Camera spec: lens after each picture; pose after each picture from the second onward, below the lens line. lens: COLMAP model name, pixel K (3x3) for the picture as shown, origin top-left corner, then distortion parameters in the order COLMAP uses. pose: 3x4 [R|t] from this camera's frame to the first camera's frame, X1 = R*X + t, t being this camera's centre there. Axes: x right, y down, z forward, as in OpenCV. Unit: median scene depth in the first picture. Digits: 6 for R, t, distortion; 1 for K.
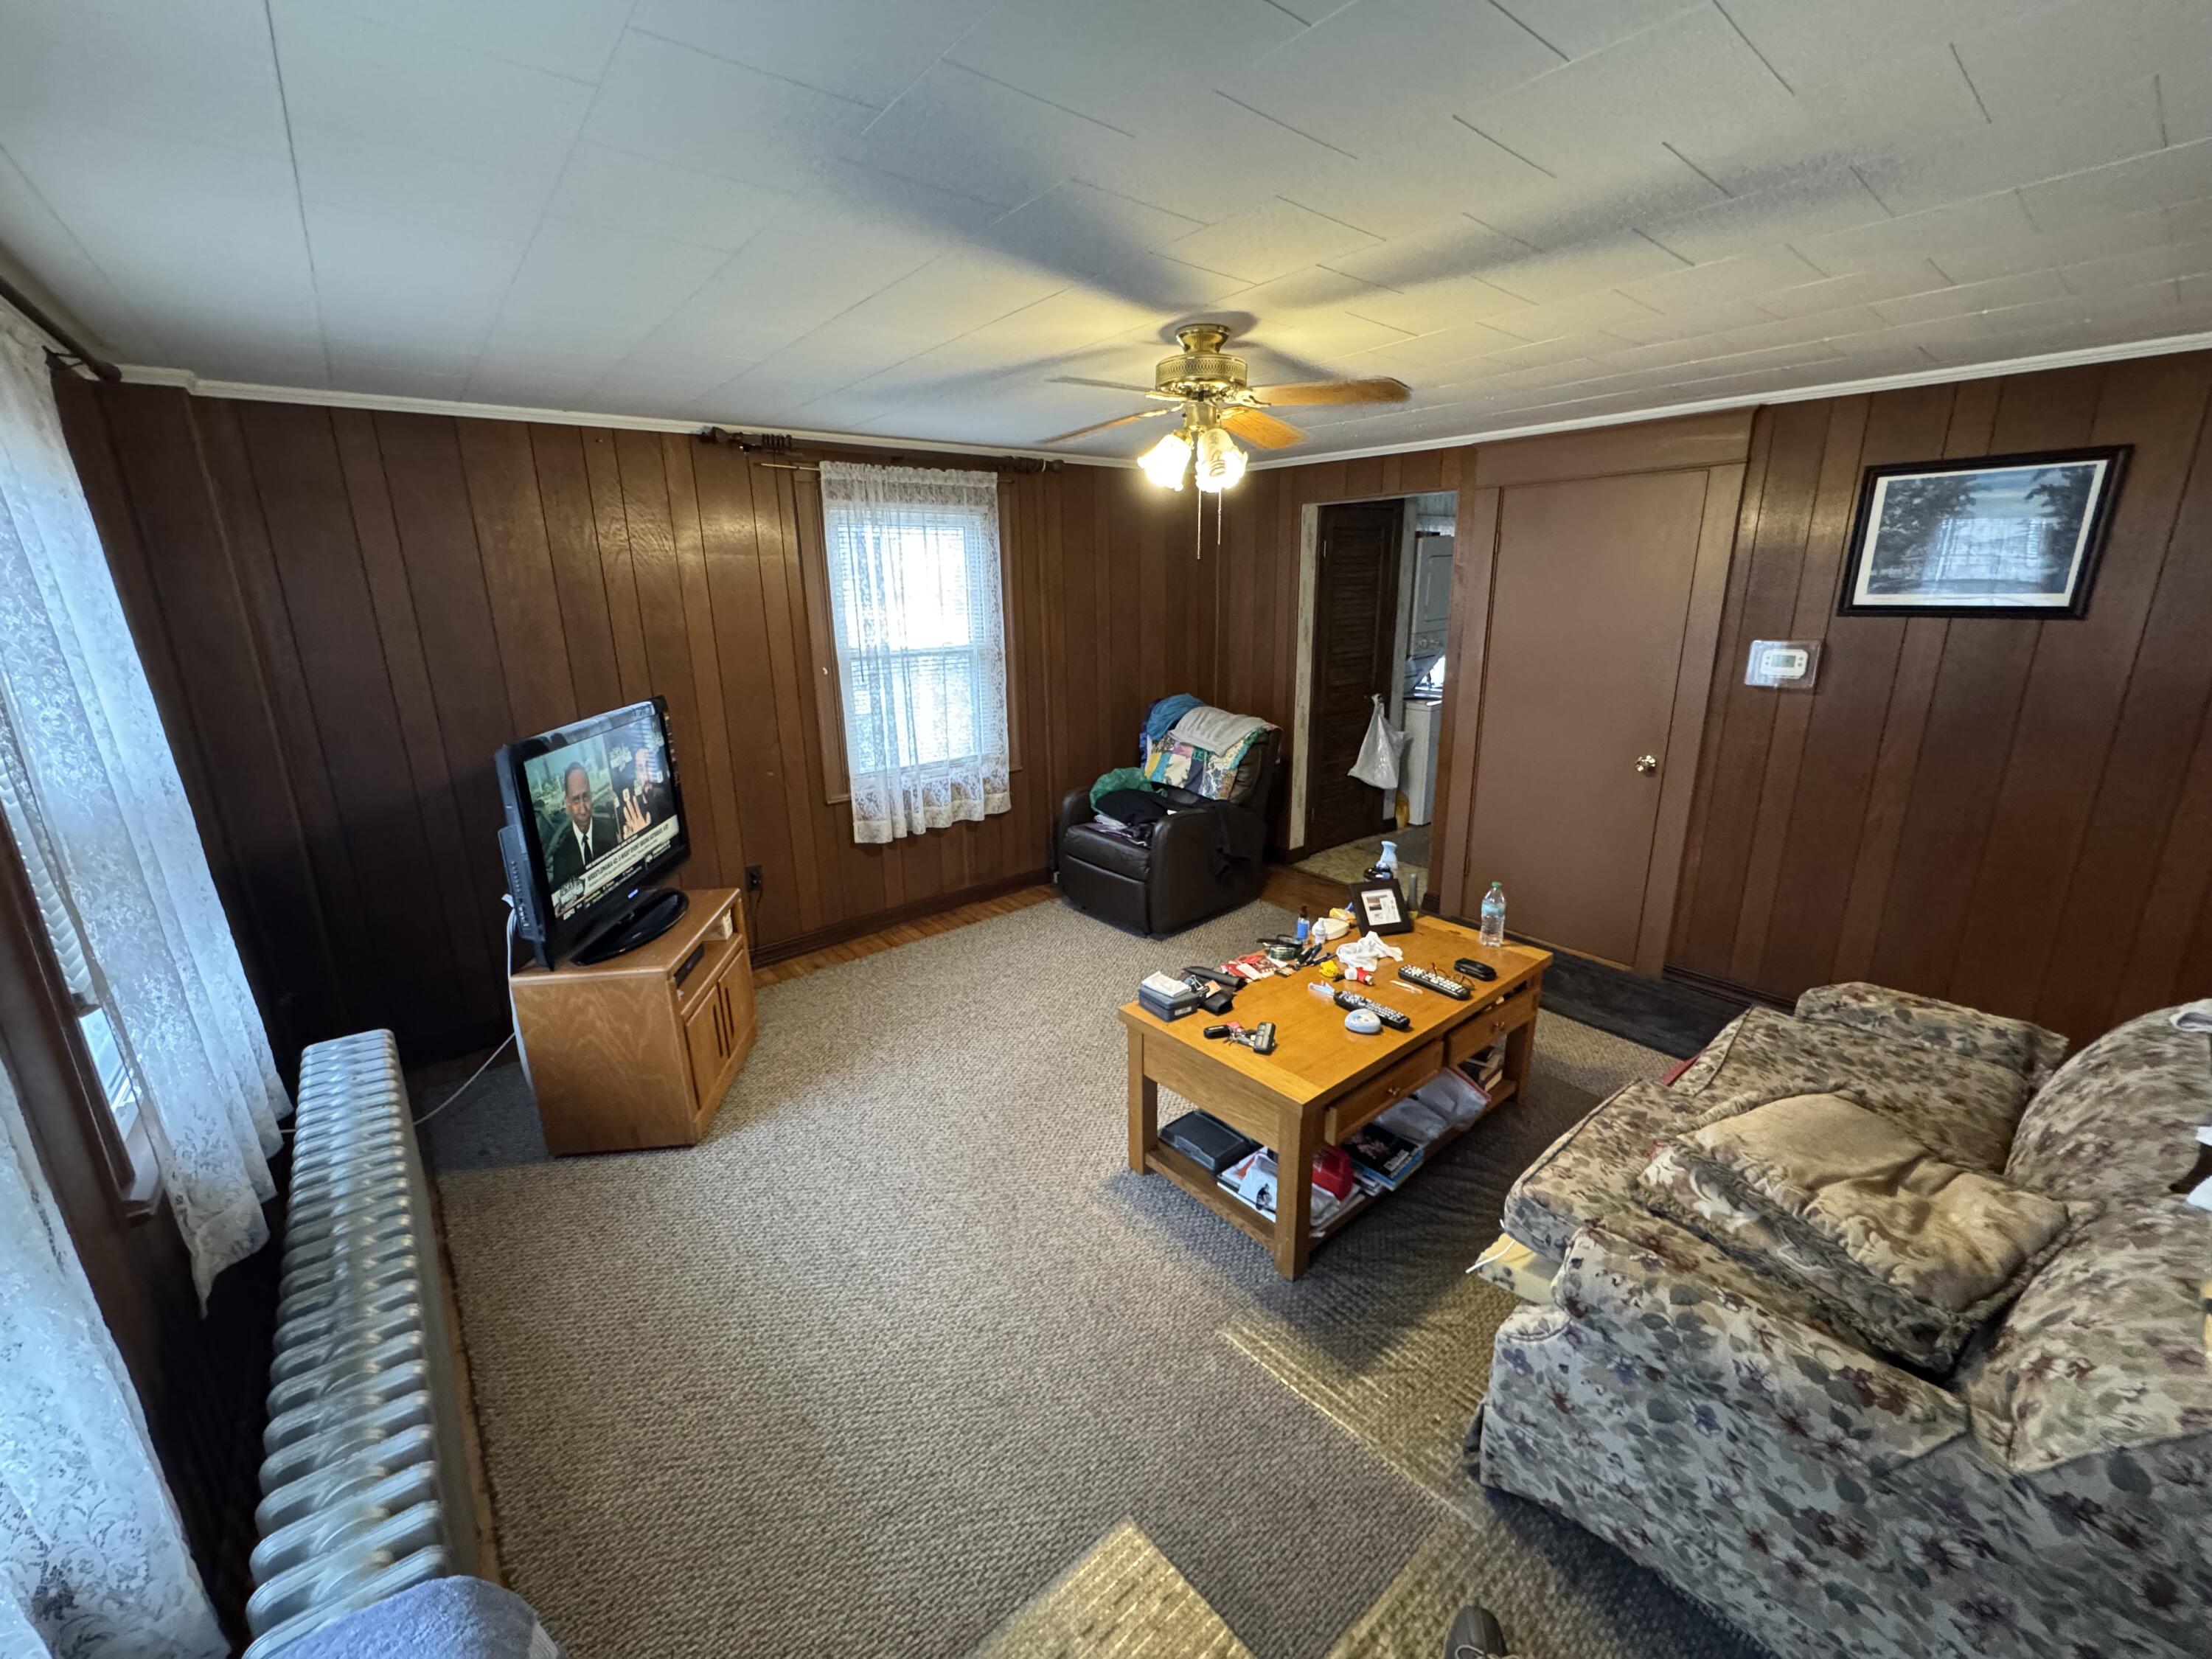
lens RADIAL K [[883.5, 0, 1106.4], [0, 883.5, 825.9], [0, 0, 1]] dist [-0.006908, -0.000700]
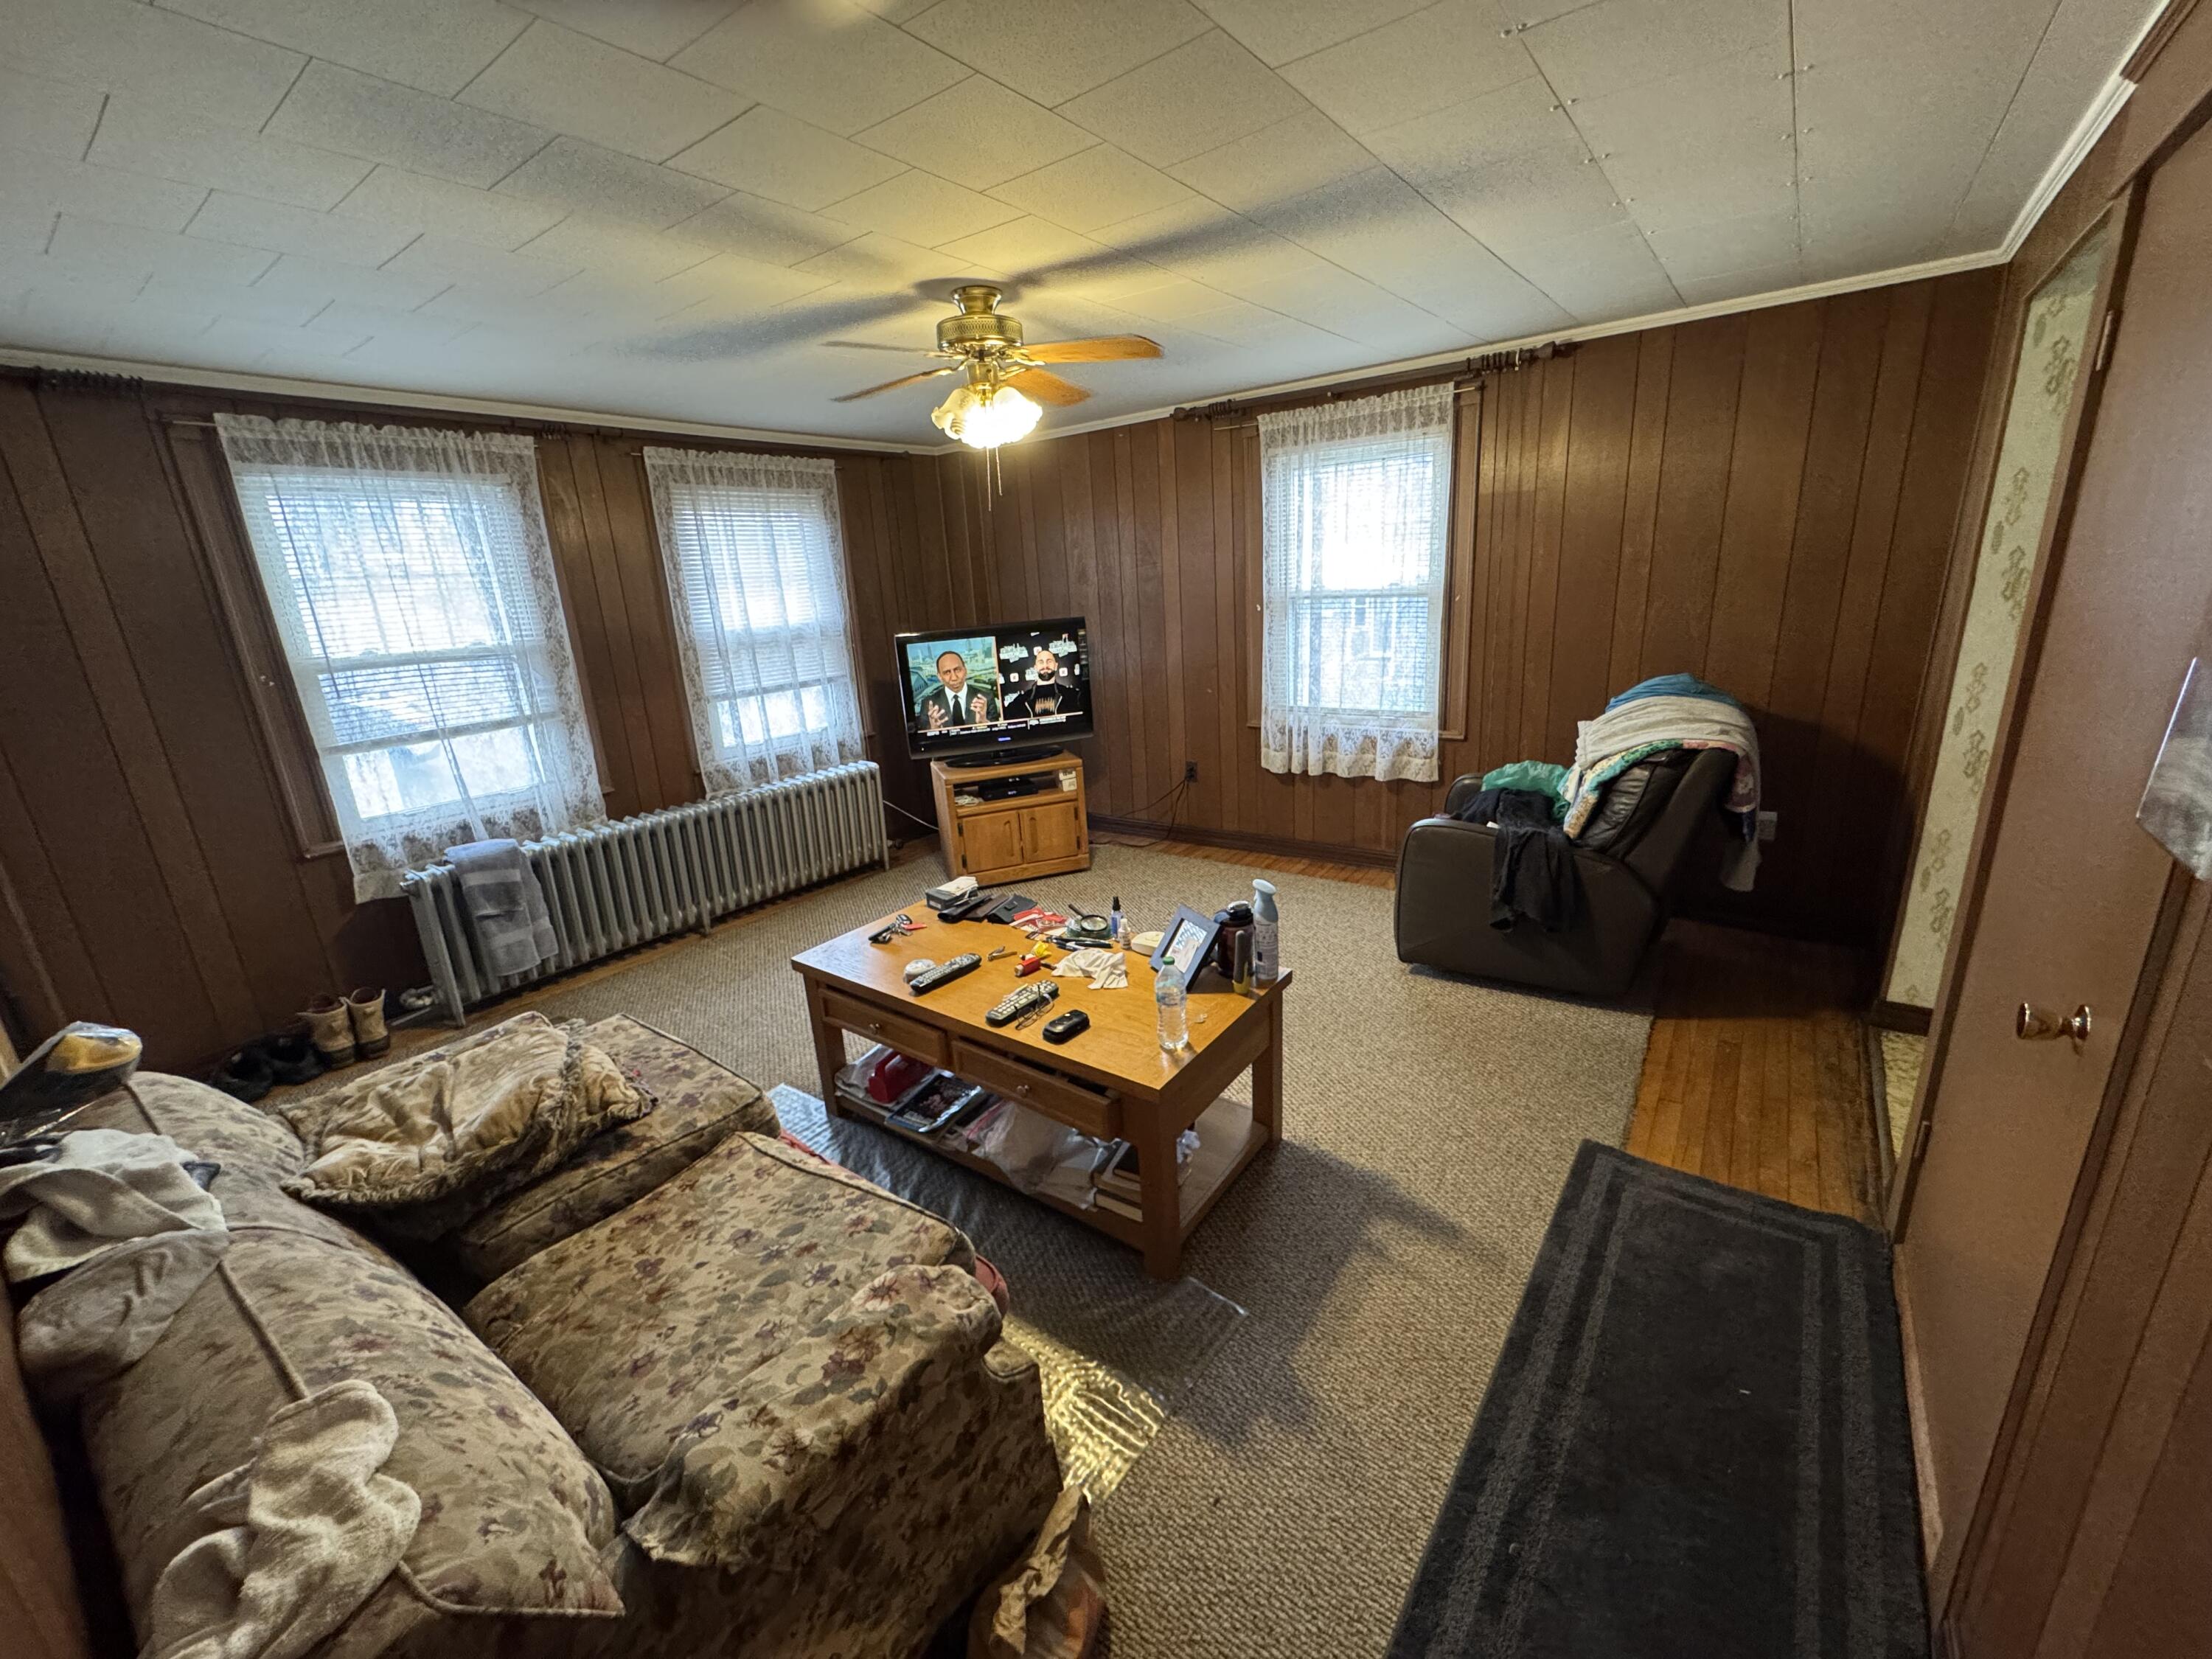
lens RADIAL K [[883.5, 0, 1105.7], [0, 883.5, 829.6], [0, 0, 1]] dist [-0.006908, -0.000700]
pose [[0.238076, 0.280680, -0.929806, 0.762340], [-0.201804, 0.950735, 0.235326, -0.134463], [0.950050, 0.131613, 0.282990, 0.543284]]
